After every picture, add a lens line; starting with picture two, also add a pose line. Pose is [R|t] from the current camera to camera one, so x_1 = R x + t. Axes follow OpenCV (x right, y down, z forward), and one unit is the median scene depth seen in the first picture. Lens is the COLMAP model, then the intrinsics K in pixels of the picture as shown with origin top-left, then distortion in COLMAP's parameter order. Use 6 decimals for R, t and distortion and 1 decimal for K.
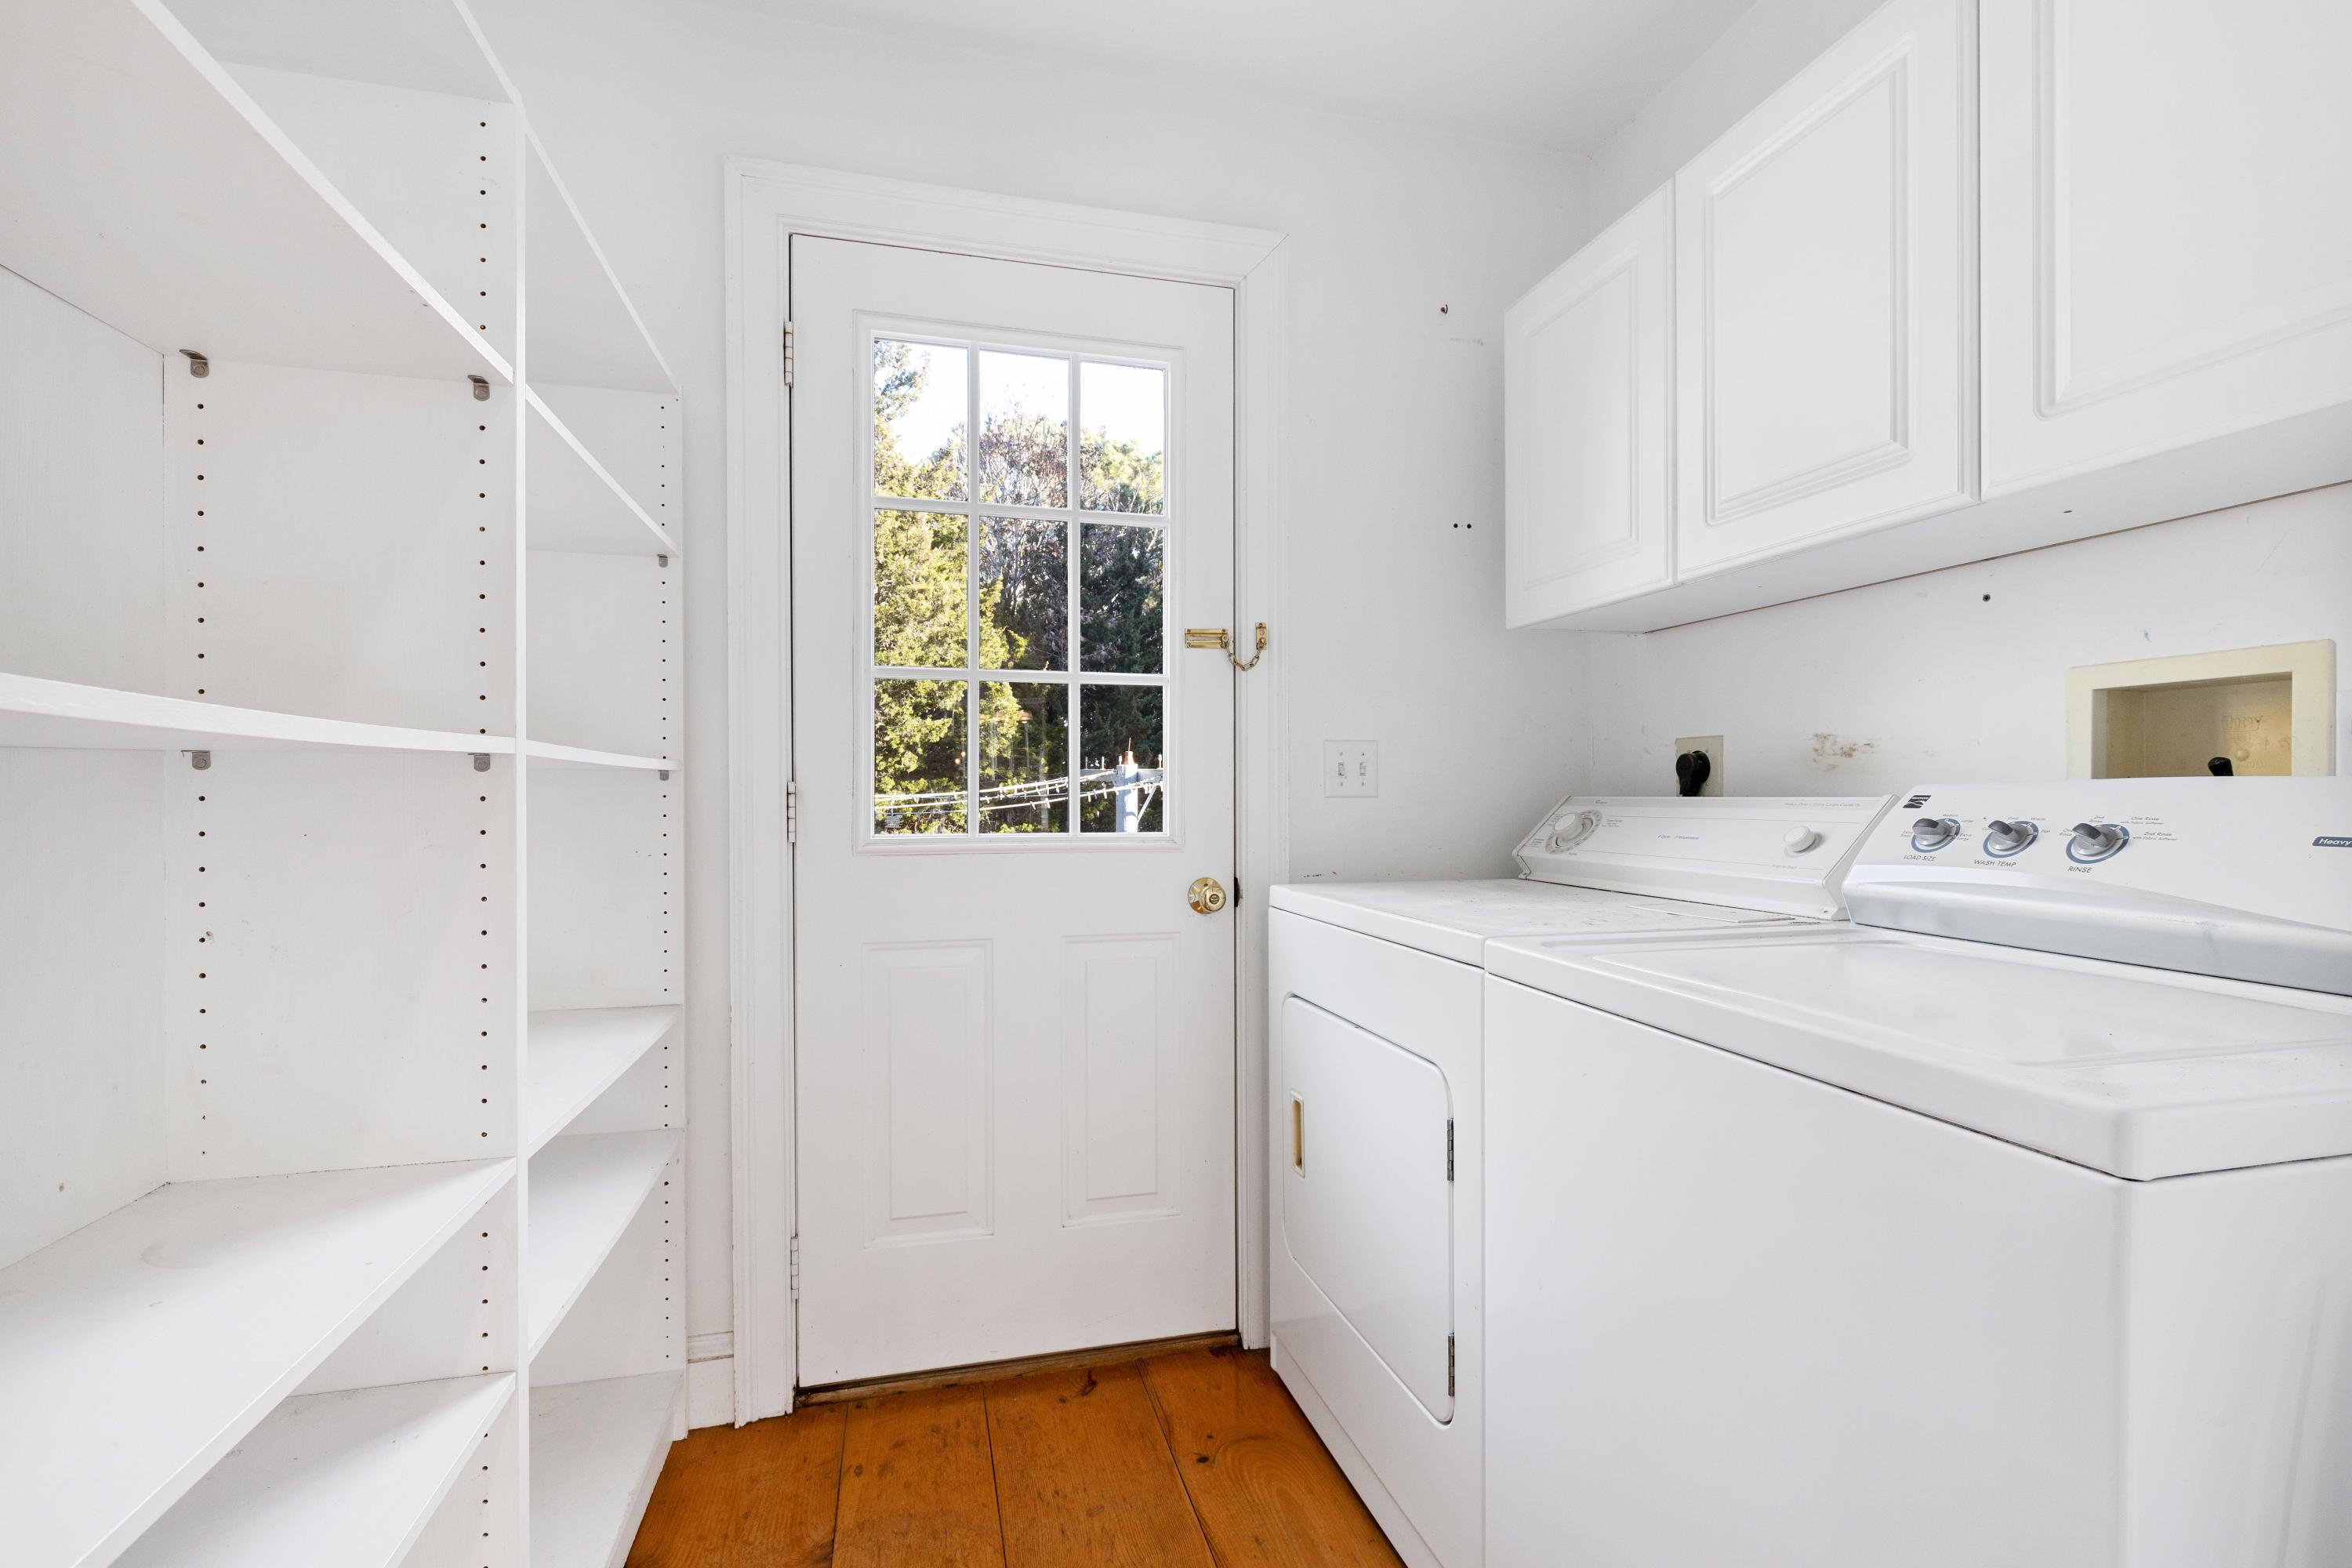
lens RADIAL K [[1075.1, 0, 1178.5], [0, 1075.1, 795.6], [0, 0, 1]] dist [0.003664, -0.000870]
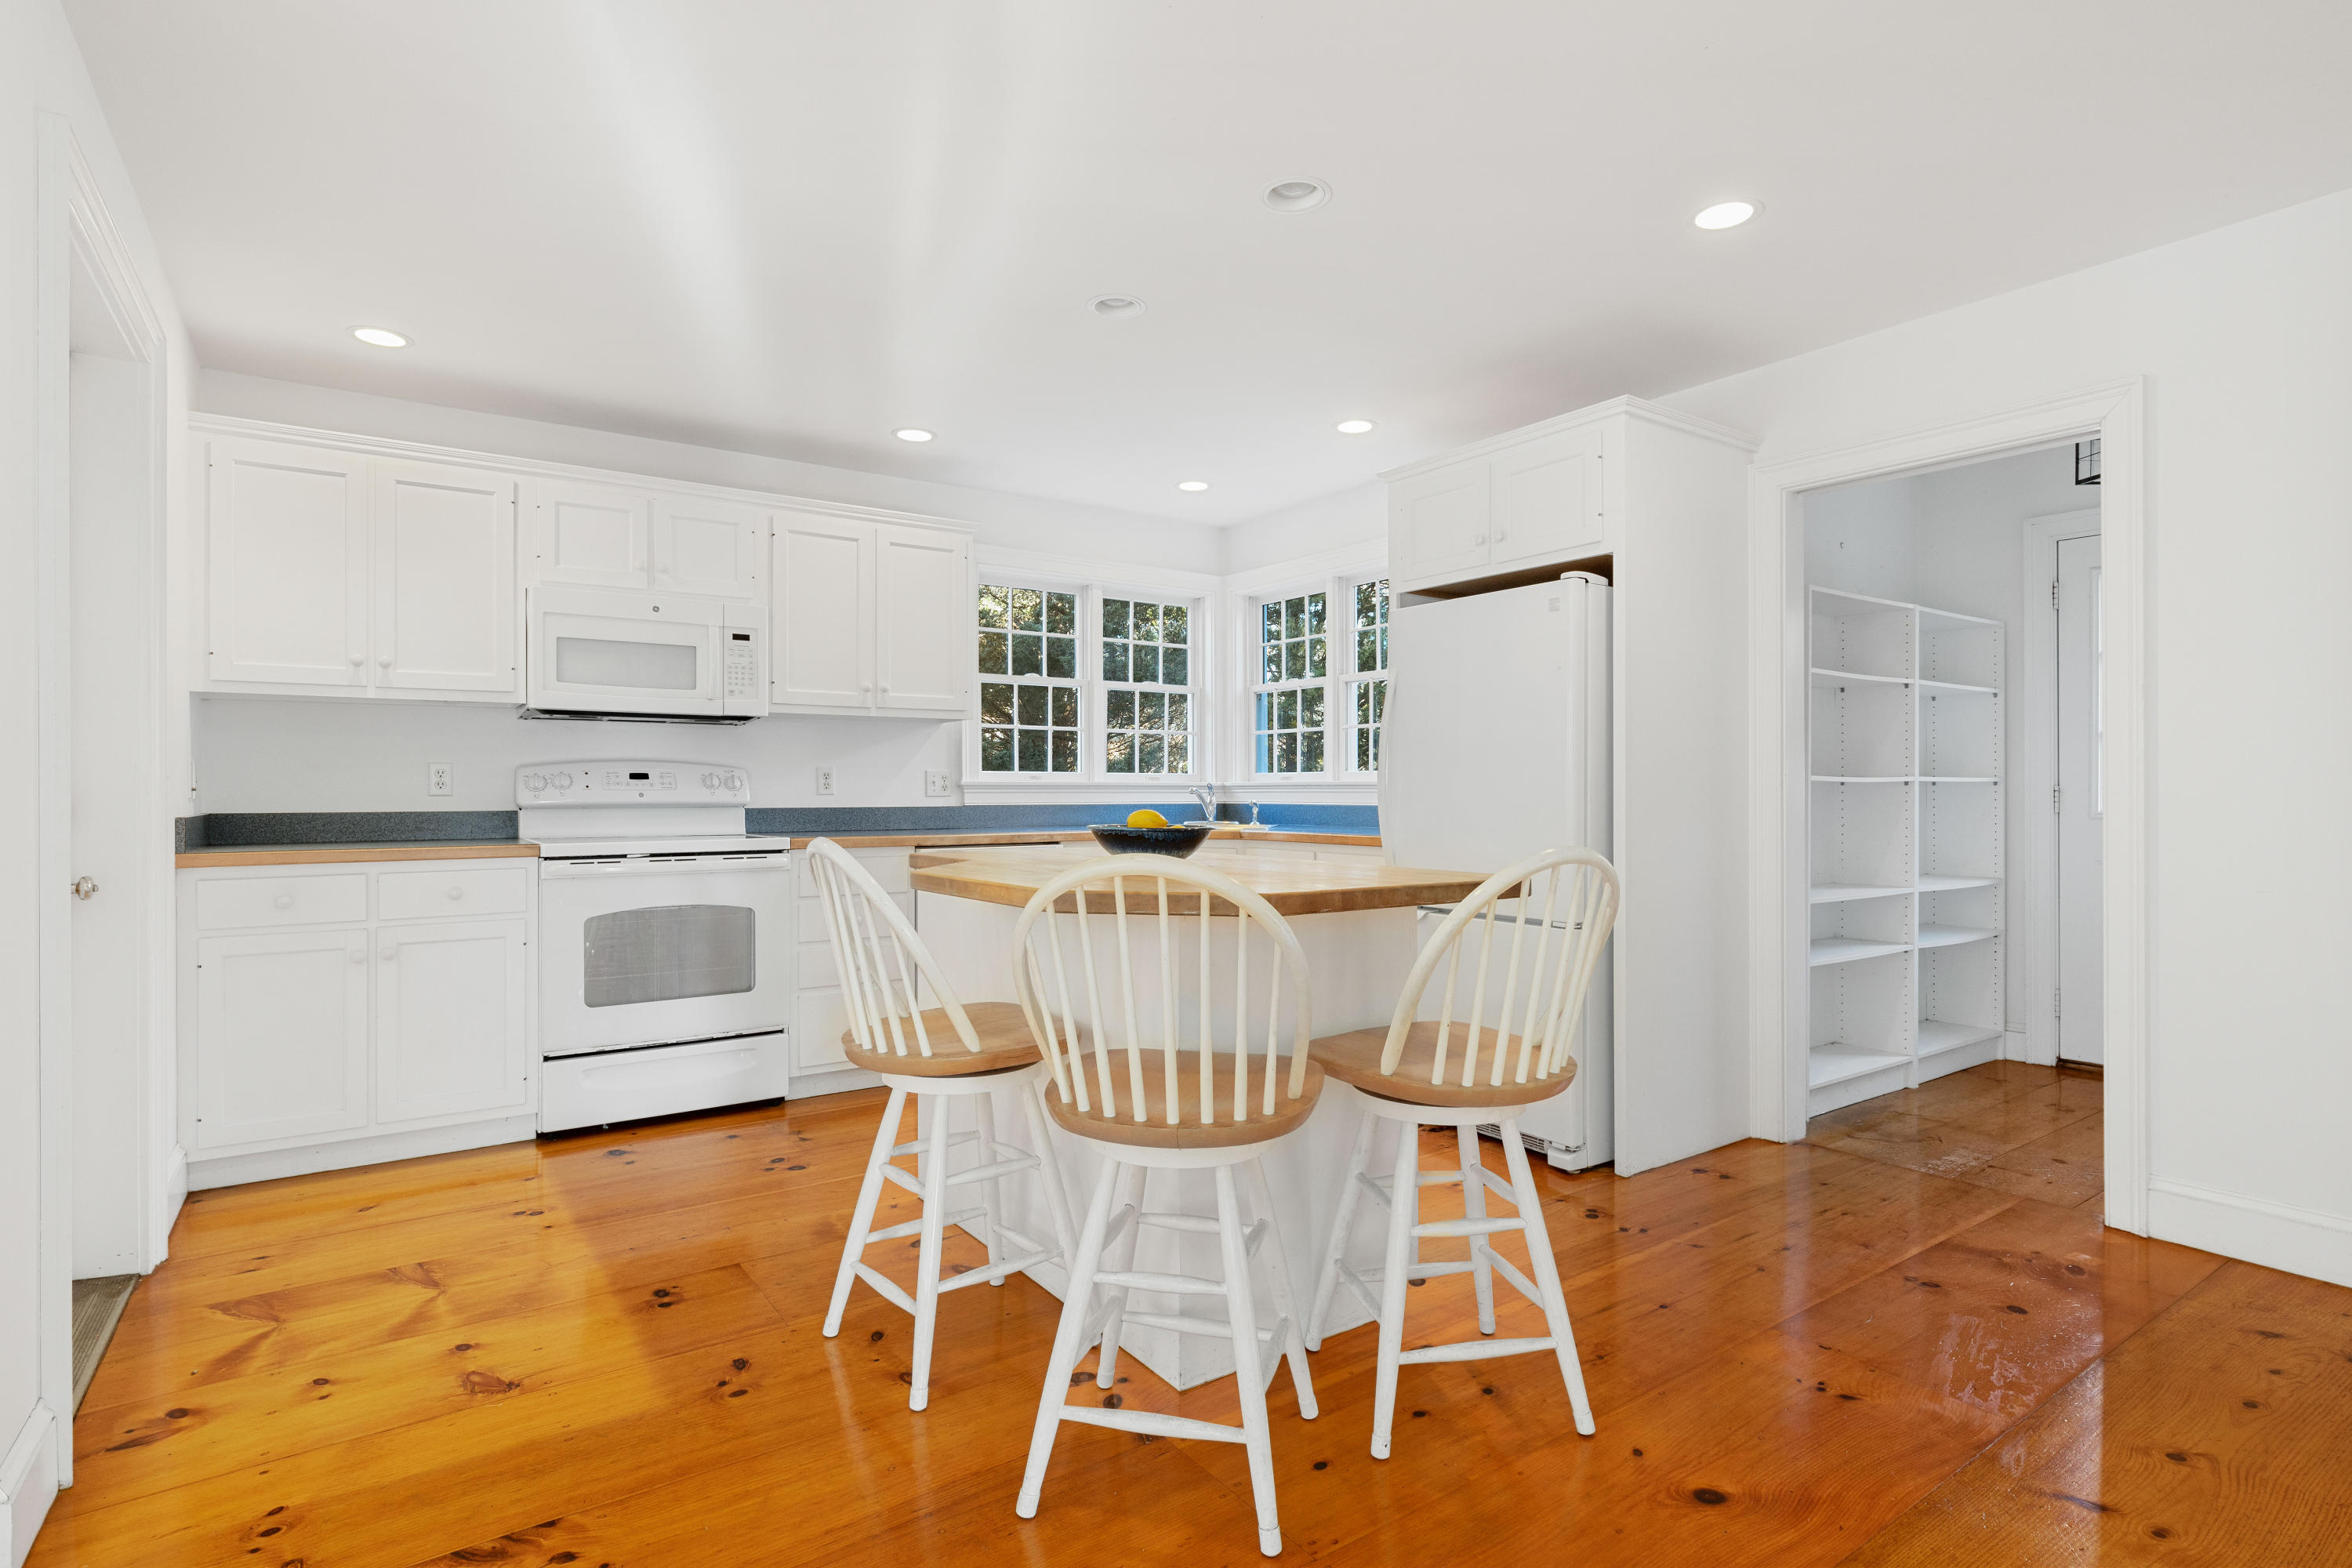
lens RADIAL K [[1183.0, 0, 1178.5], [0, 1183.0, 788.4], [0, 0, 1]] dist [-0.000345, -0.000060]
pose [[0.344117, 0.008113, -0.938892, 1.366647], [-0.003729, 0.999967, 0.007274, -0.018977], [0.938919, 0.000998, 0.344136, -1.617533]]
